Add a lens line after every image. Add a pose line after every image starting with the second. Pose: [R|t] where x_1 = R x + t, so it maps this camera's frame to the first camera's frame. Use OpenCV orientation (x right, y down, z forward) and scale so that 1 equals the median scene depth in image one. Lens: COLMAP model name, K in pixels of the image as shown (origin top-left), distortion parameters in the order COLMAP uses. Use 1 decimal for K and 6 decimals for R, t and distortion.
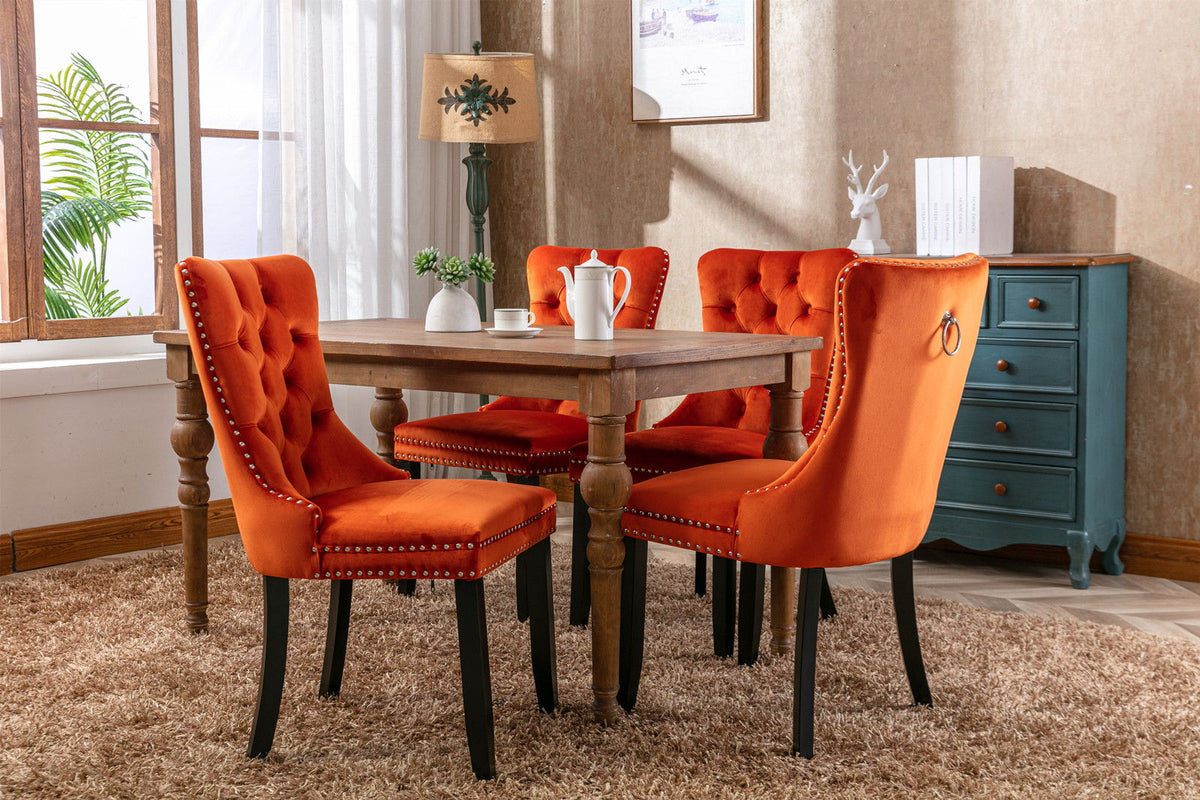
lens RADIAL K [[1784.5, 0, 610.5], [0, 1784.5, 403.2], [0, 0, 1]] dist [0.019010, 0.032825]
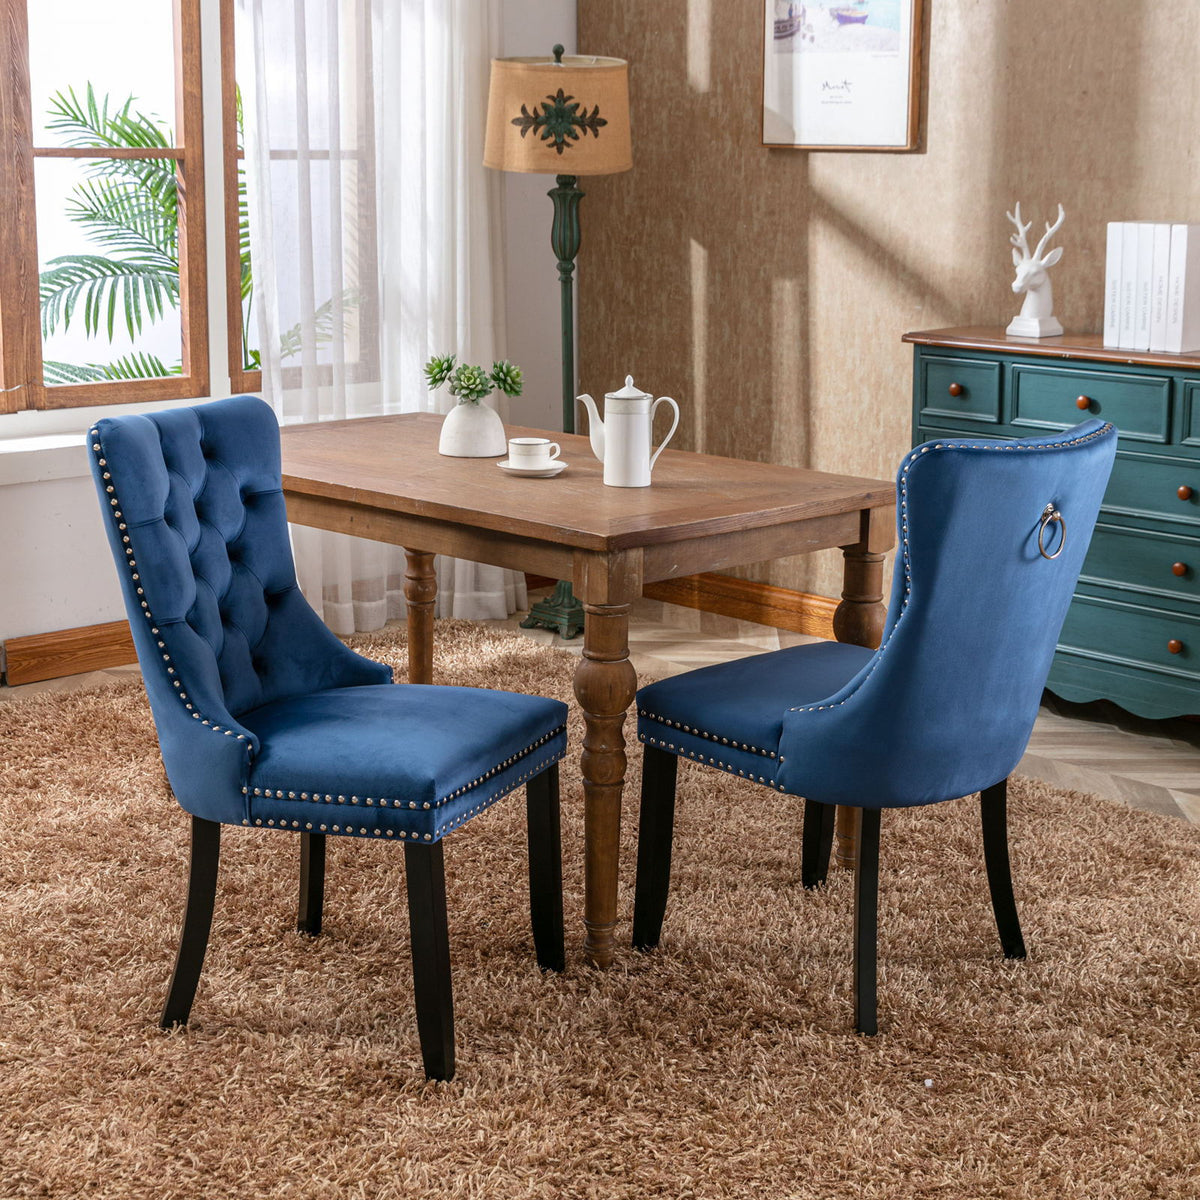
lens RADIAL K [[2167.0, 0, 600.8], [0, 2167.0, 568.0], [0, 0, 1]] dist [0.030507, -0.076196]
pose [[0.990611, 0.038913, -0.131057, 0.084967], [-0.025585, 0.994467, 0.101884, -0.074686], [0.134296, -0.097574, 0.986126, 0.011678]]
